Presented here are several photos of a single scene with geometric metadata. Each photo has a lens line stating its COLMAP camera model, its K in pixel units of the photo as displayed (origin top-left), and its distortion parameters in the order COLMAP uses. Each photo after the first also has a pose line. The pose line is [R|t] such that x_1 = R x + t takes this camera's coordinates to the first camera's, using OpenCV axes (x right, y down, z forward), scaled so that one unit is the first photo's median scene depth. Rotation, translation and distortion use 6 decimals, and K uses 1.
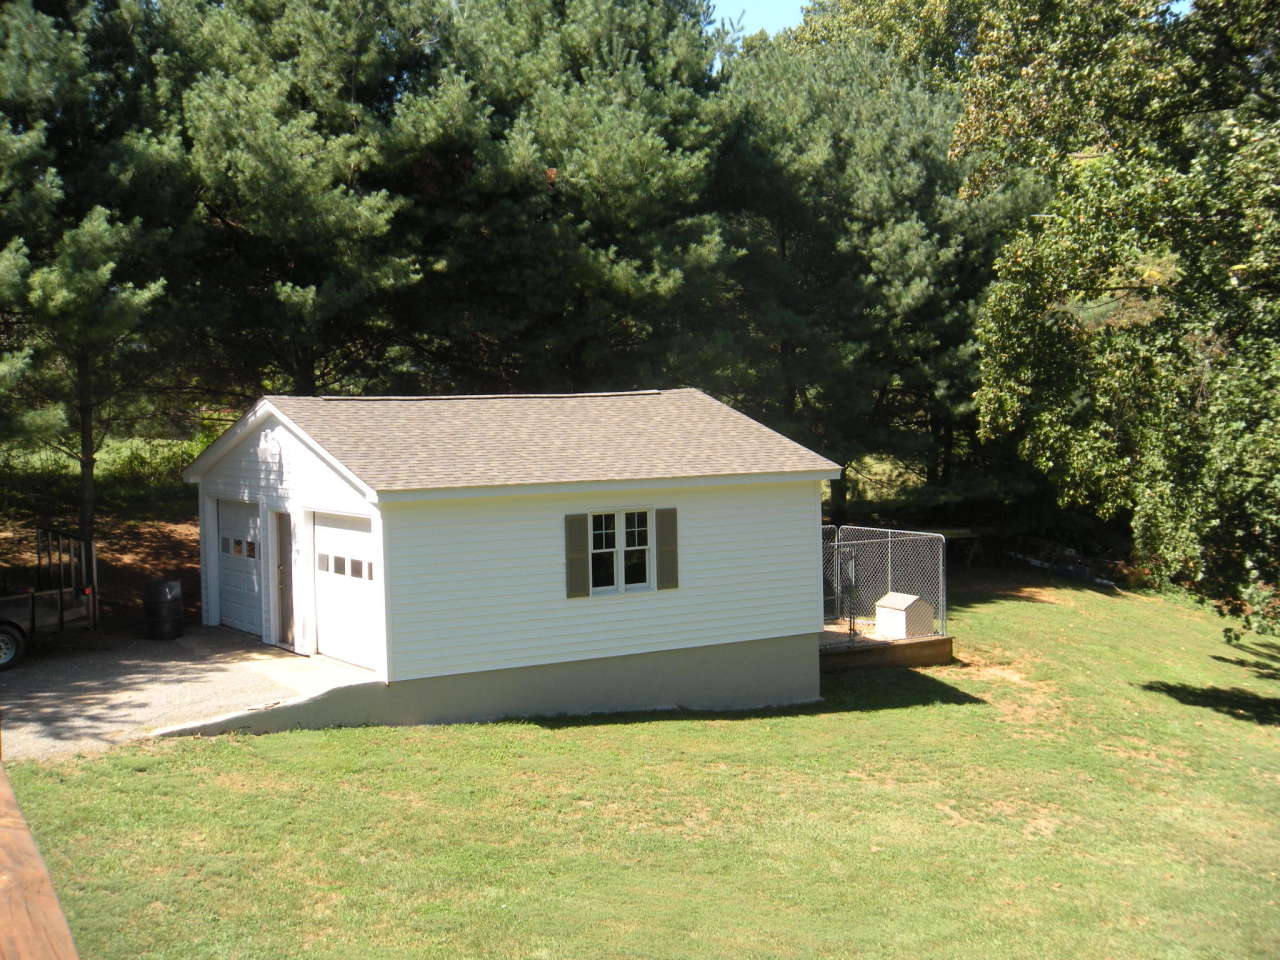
lens RADIAL K [[2035.9, 0, 640.0], [0, 2035.9, 480.0], [0, 0, 1]] dist [0.007400, 0.020669]
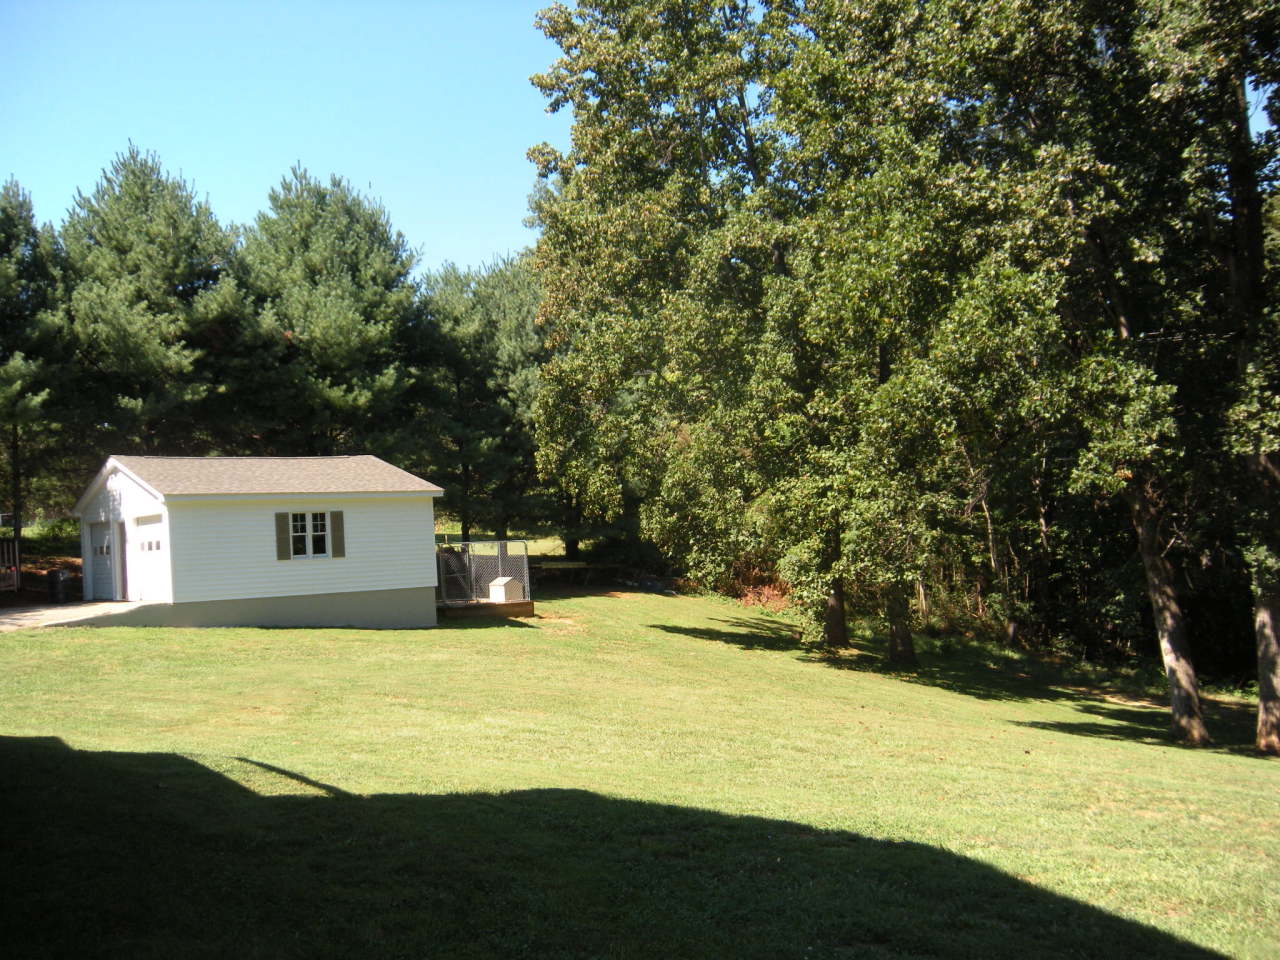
lens RADIAL K [[1571.0, 0, 640.0], [0, 1571.0, 480.0], [0, 0, 1]] dist [-0.203778, 0.004400]
pose [[0.995269, -0.030163, 0.092353, 0.128217], [0.038905, 0.994777, -0.094371, 0.106414], [-0.089024, 0.097518, 0.991244, -0.304180]]
